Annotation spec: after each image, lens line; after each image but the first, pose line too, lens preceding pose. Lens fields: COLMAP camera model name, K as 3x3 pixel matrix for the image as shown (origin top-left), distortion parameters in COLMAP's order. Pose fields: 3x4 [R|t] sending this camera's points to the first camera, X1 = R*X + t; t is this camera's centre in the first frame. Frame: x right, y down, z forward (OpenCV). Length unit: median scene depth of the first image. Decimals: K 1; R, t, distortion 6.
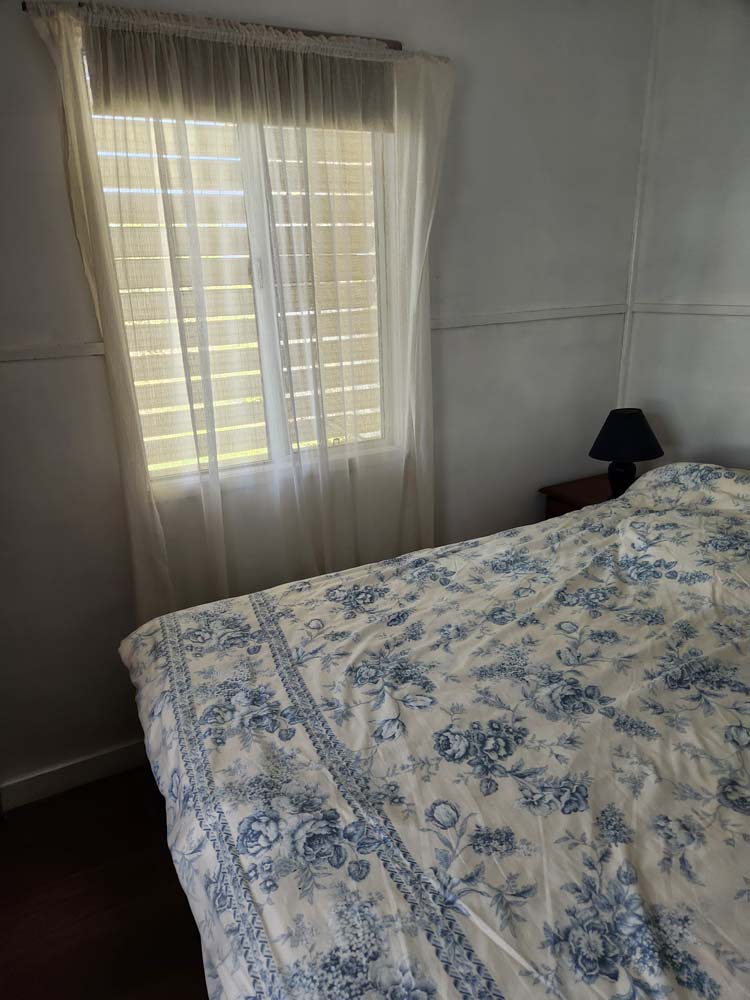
lens RADIAL K [[666.9, 0, 375.4], [0, 666.9, 504.6], [0, 0, 1]] dist [0.077002, -0.069462]
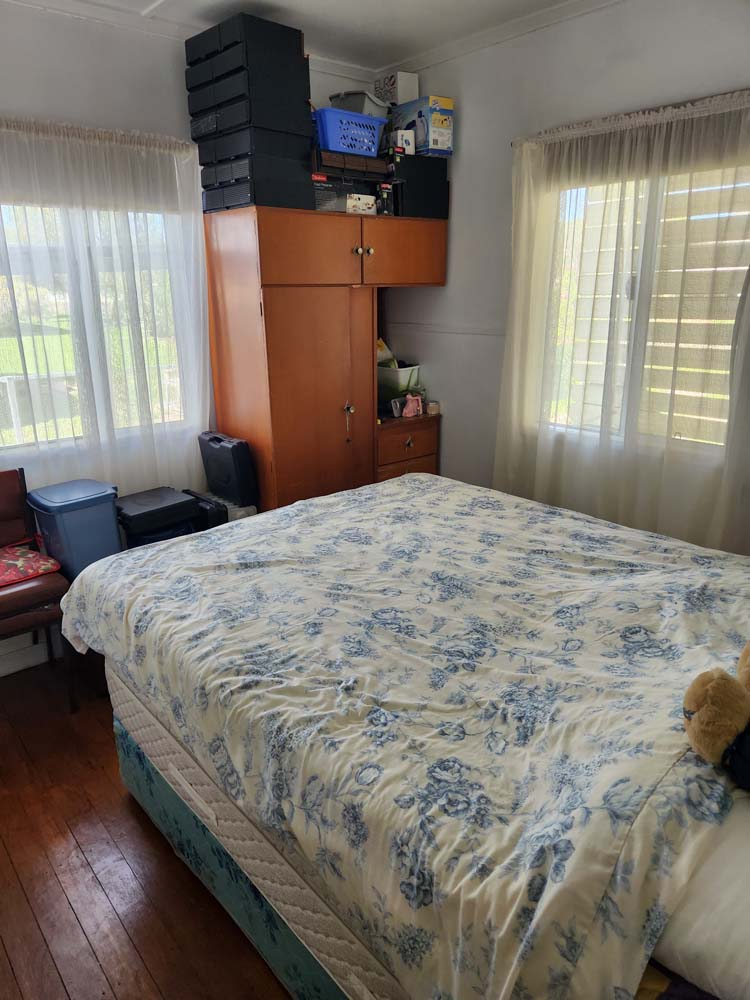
lens RADIAL K [[666.9, 0, 375.4], [0, 666.9, 504.6], [0, 0, 1]] dist [0.077002, -0.069462]
pose [[0.232959, 0.331000, -0.914423, 1.410453], [-0.309156, 0.916721, 0.253071, -0.184478], [0.922037, 0.223744, 0.315889, 0.290146]]
